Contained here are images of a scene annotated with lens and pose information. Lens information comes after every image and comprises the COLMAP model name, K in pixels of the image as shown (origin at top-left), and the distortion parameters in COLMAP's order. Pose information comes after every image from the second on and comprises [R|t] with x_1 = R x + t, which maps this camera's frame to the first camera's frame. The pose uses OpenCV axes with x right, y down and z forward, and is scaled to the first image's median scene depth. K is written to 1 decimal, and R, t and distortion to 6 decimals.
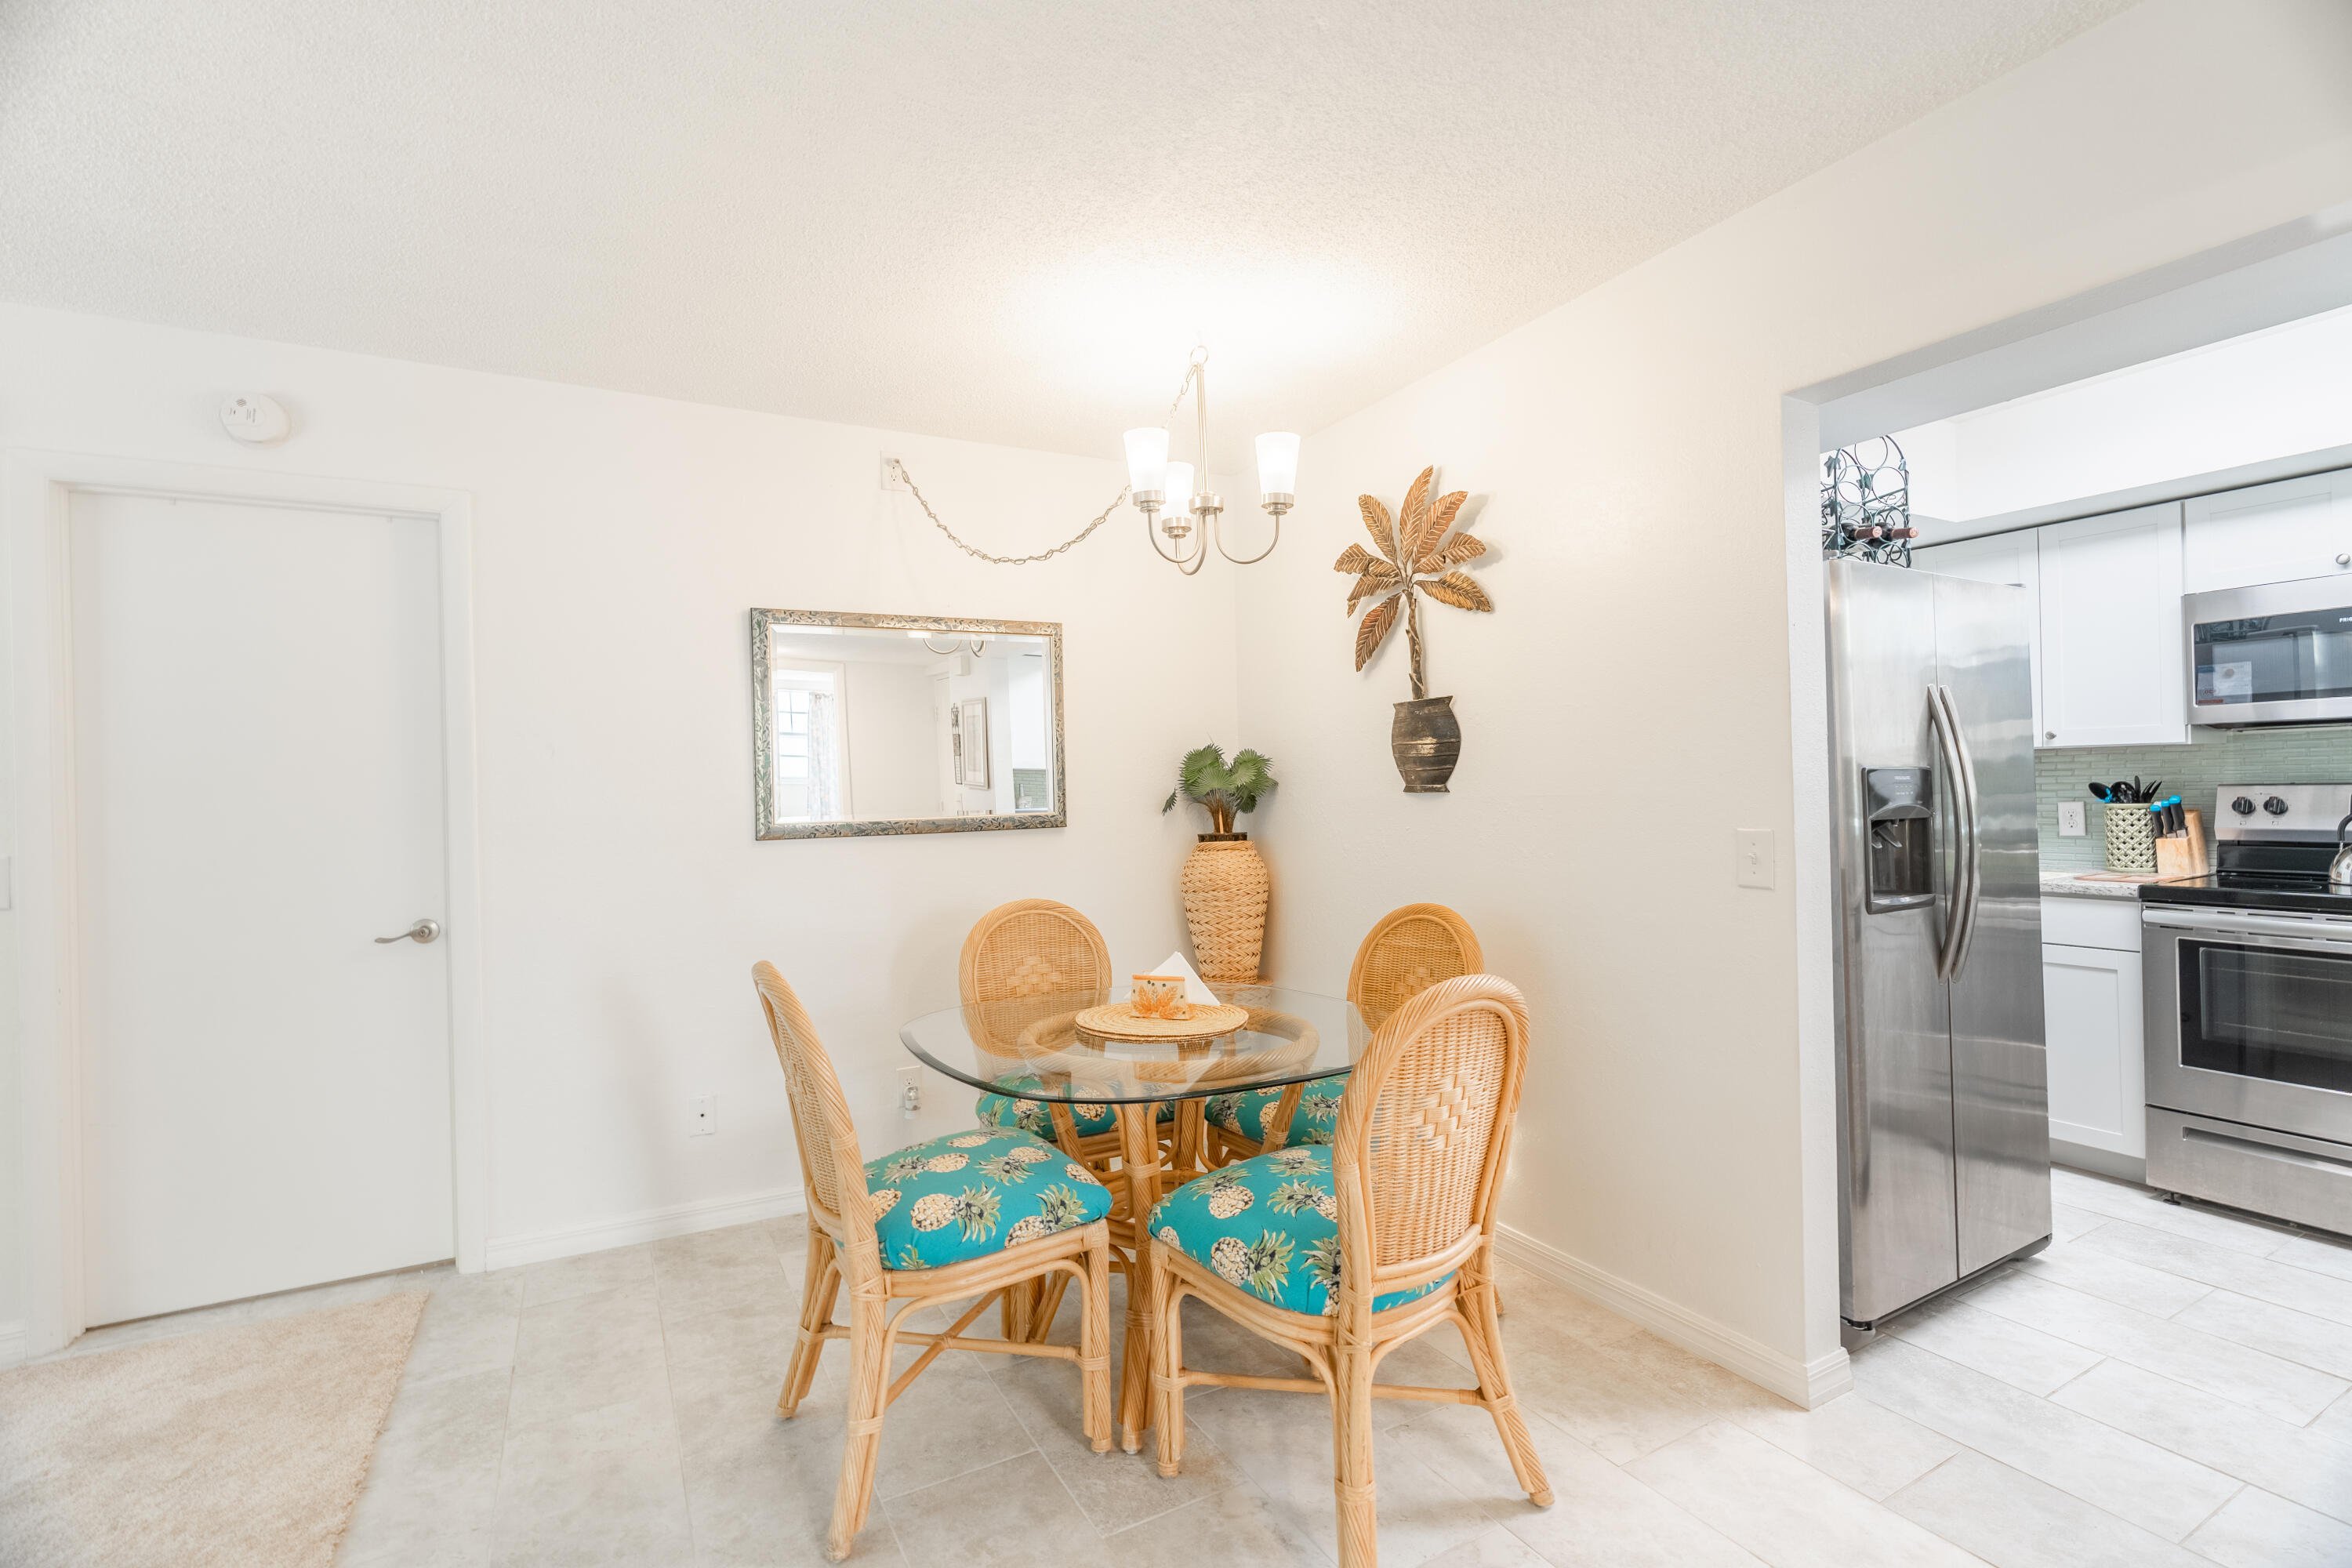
lens RADIAL K [[1071.6, 0, 1176.0], [0, 1071.6, 784.0], [0, 0, 1]] dist [0.000208, 0.000208]
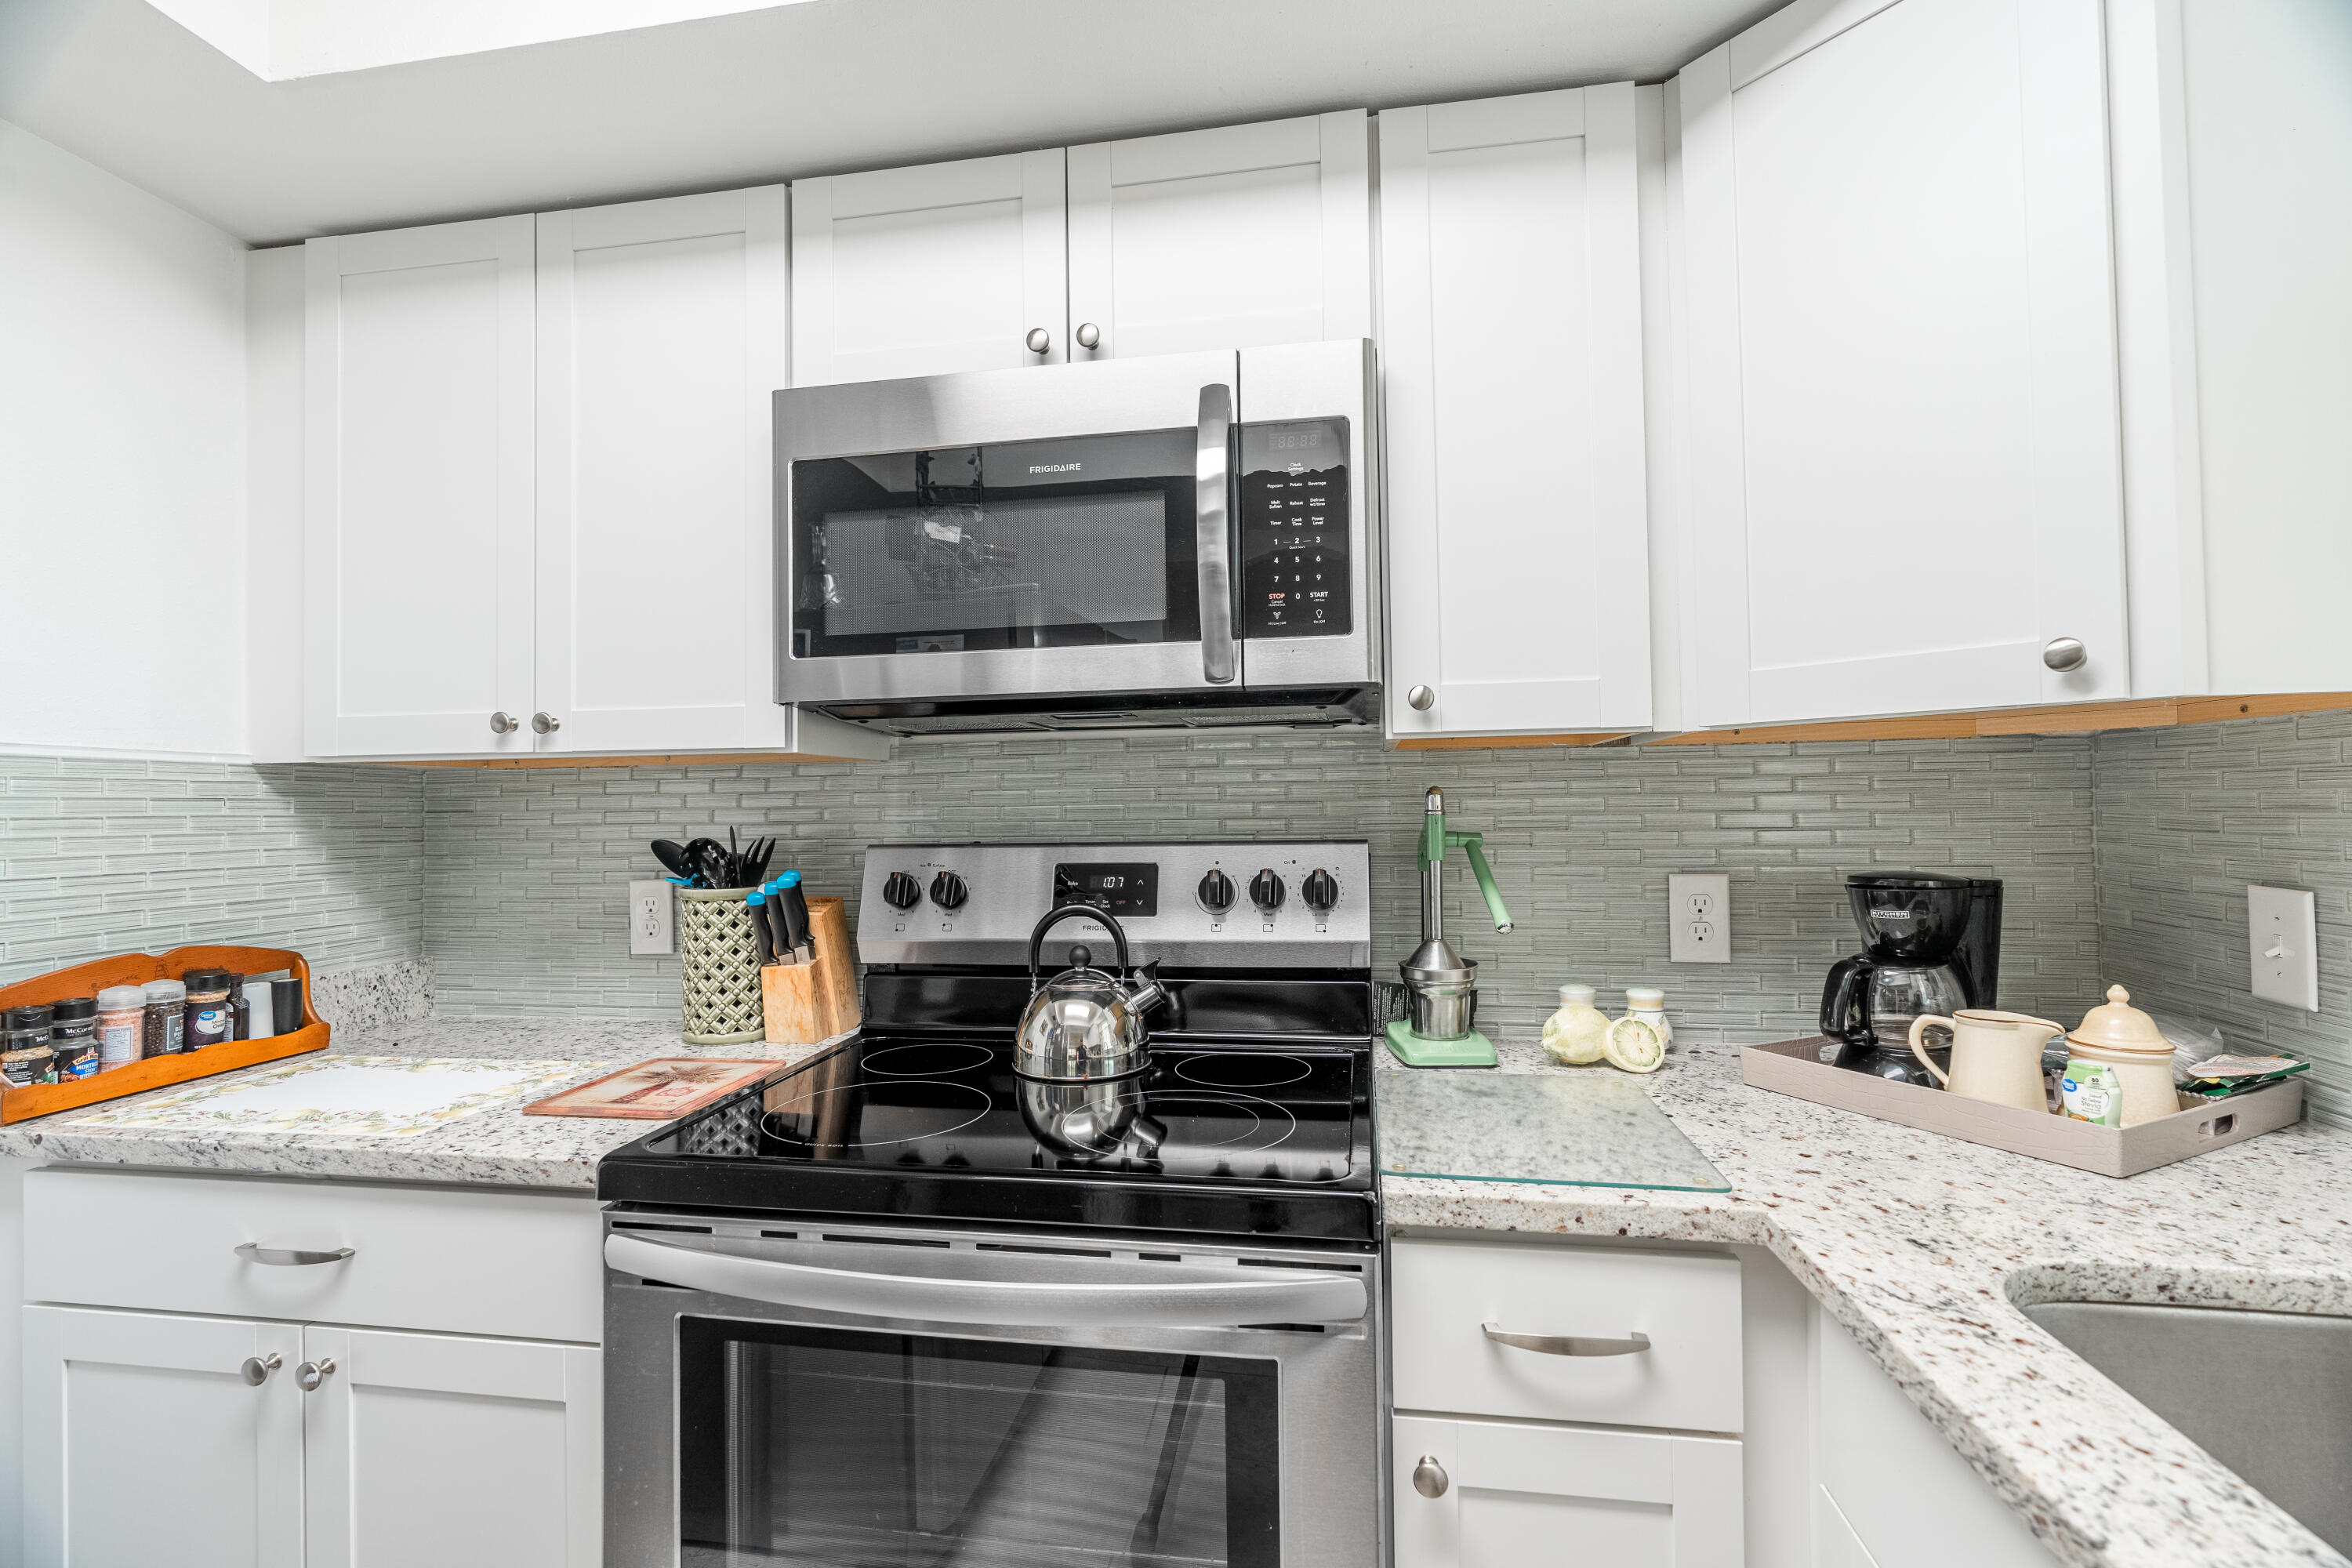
lens RADIAL K [[1071.6, 0, 1176.0], [0, 1071.6, 784.0], [0, 0, 1]] dist [0.000208, 0.000208]
pose [[0.620895, 0.033055, 0.783197, 0.712902], [-0.003437, 0.999216, -0.039448, -0.008556], [-0.783887, 0.021801, 0.620521, 0.623237]]
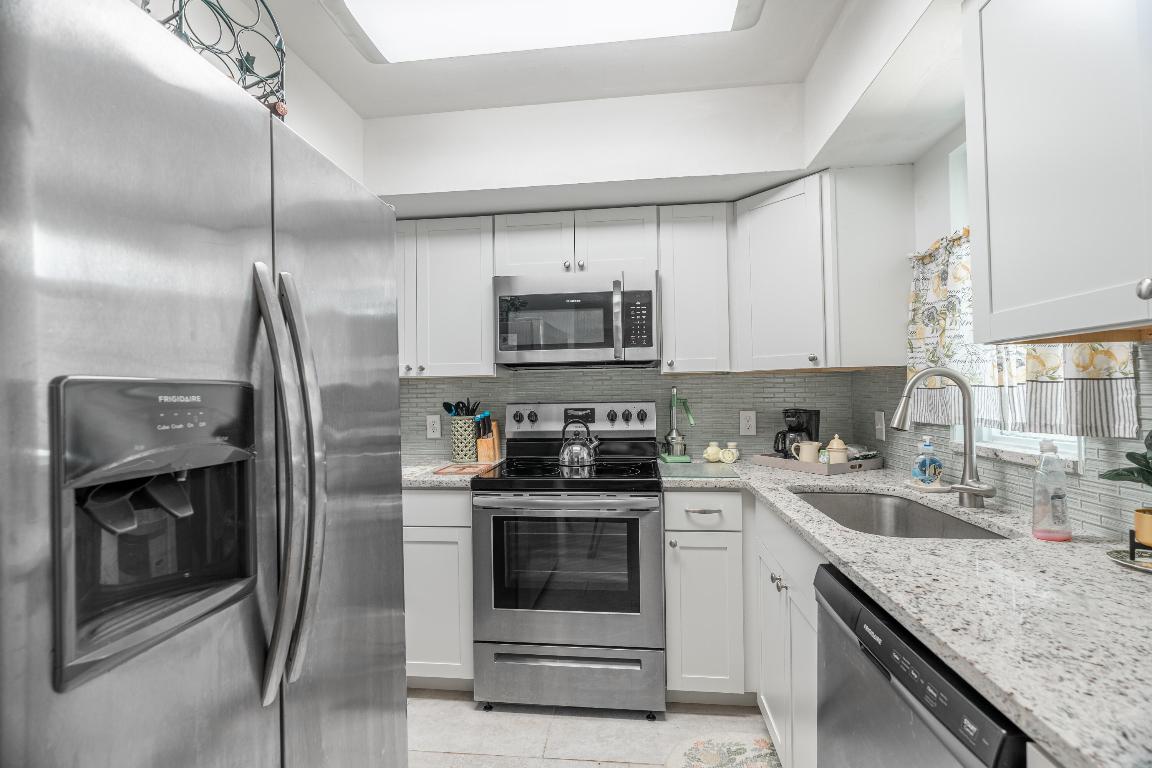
lens RADIAL K [[524.8, 0, 576.0], [0, 524.8, 384.0], [0, 0, 1]] dist [0.000208, 0.000208]
pose [[0.579766, 0.028889, 0.814270, 0.414705], [-0.000609, 0.999386, -0.035023, -0.001248], [-0.814782, 0.019809, 0.579428, 0.485064]]
